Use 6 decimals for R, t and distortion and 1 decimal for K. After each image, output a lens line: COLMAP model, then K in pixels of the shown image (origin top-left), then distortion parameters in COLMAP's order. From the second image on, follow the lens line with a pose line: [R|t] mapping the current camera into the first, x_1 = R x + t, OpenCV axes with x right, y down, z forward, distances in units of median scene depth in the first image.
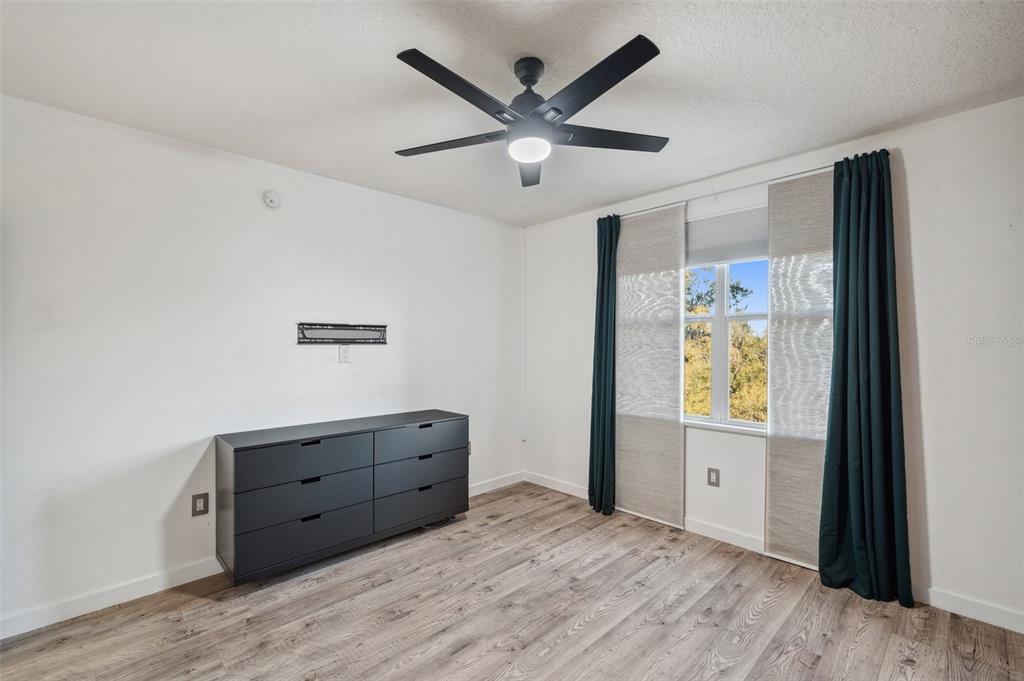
lens RADIAL K [[444.9, 0, 512.0], [0, 444.9, 340.5], [0, 0, 1]] dist [0.000456, 0.000088]
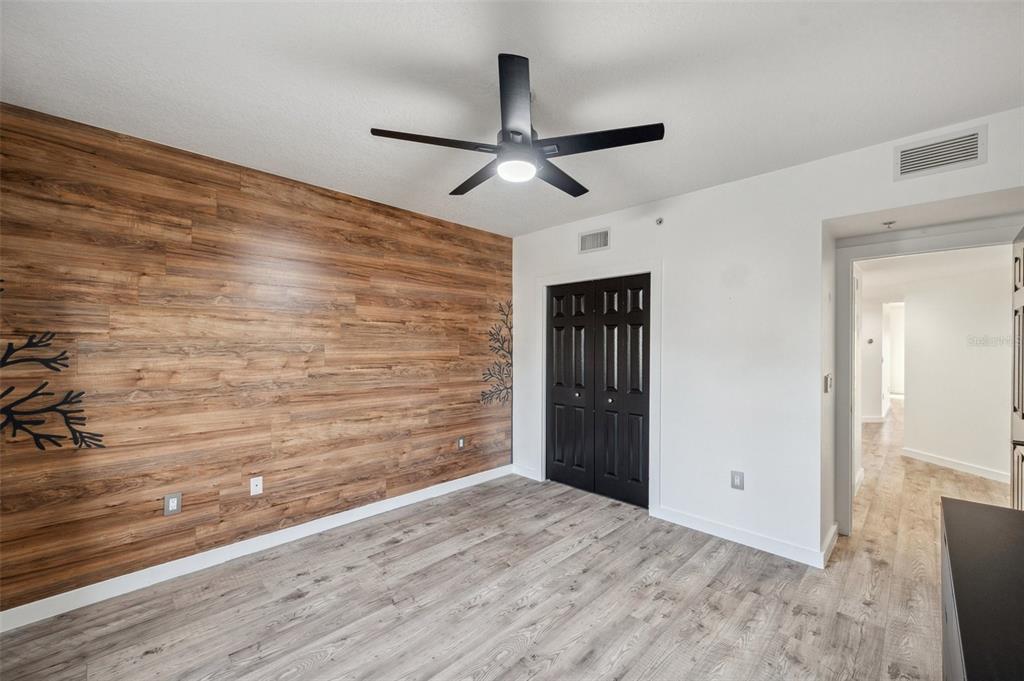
lens RADIAL K [[408.5, 0, 516.1], [0, 408.5, 339.7], [0, 0, 1]] dist [-0.000640, 0.000020]
pose [[-0.999473, -0.001566, -0.032413, 0.044845], [-0.000710, 0.999651, -0.026406, 0.012088], [0.032443, -0.026369, -0.999126, 1.214254]]
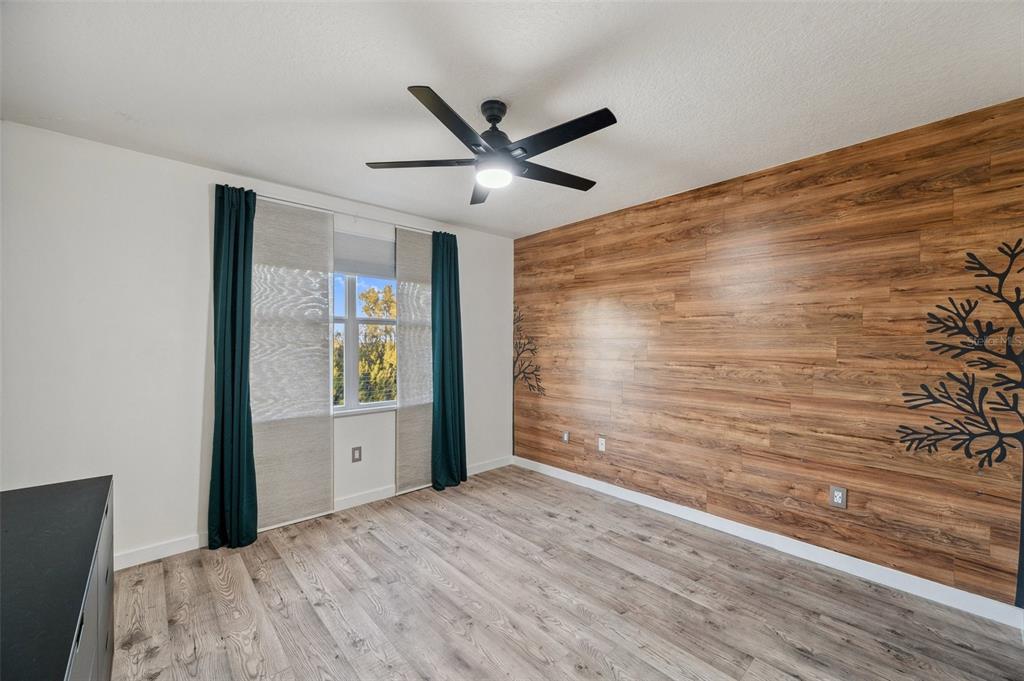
lens RADIAL K [[408.5, 0, 516.1], [0, 408.5, 339.7], [0, 0, 1]] dist [-0.000640, 0.000020]
pose [[0.021495, 0.008965, 0.999729, -0.632186], [-0.010118, 0.999911, -0.008749, 0.005965], [-0.999718, -0.009927, 0.021584, 0.553867]]
